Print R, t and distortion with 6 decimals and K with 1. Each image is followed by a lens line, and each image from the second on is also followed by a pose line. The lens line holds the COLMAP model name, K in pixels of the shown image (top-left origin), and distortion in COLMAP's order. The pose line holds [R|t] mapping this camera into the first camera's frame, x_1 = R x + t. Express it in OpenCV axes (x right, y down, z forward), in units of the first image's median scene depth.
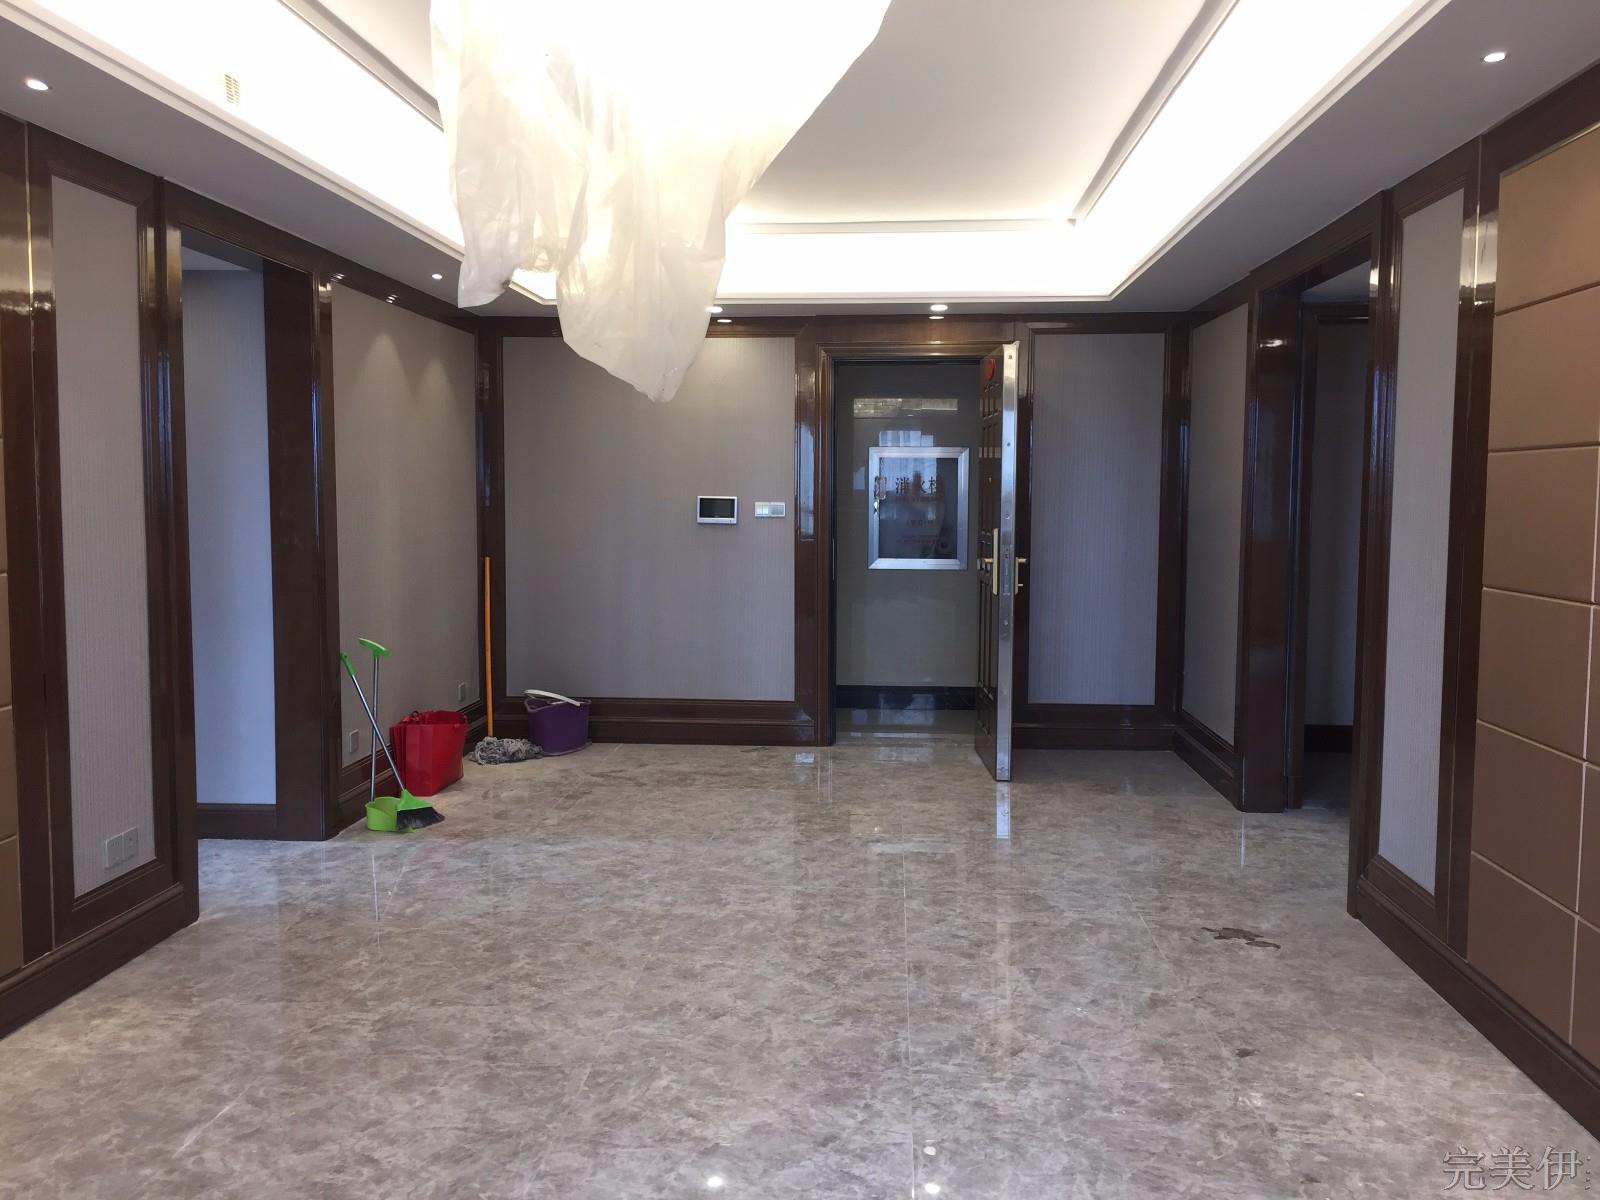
lens RADIAL K [[1364.0, 0, 800.0], [0, 1364.0, 600.0], [0, 0, 1]] dist [0.001788, 0.003228]
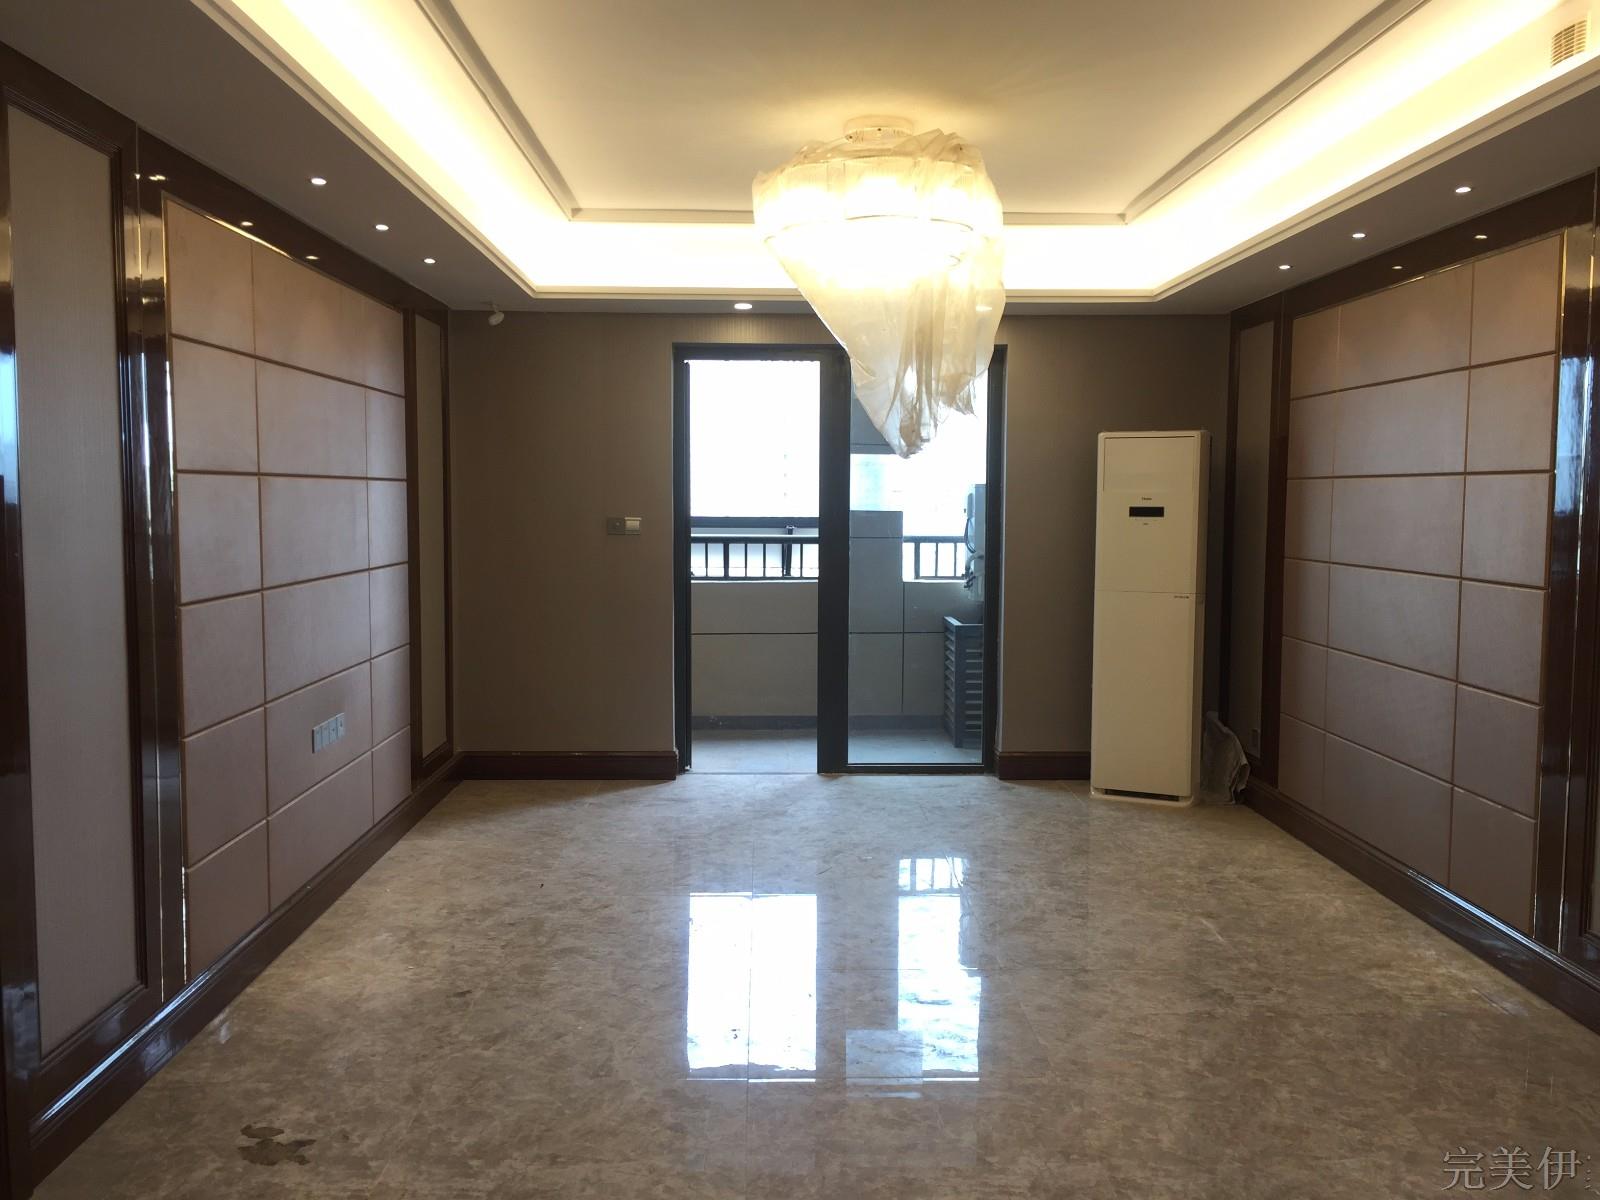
lens RADIAL K [[1364.0, 0, 800.0], [0, 1364.0, 600.0], [0, 0, 1]] dist [0.001788, 0.003228]
pose [[-0.995452, -0.001111, -0.095256, 0.145969], [-0.015849, 0.987927, 0.154106, -0.176978], [0.093934, 0.154915, -0.983452, 2.050451]]
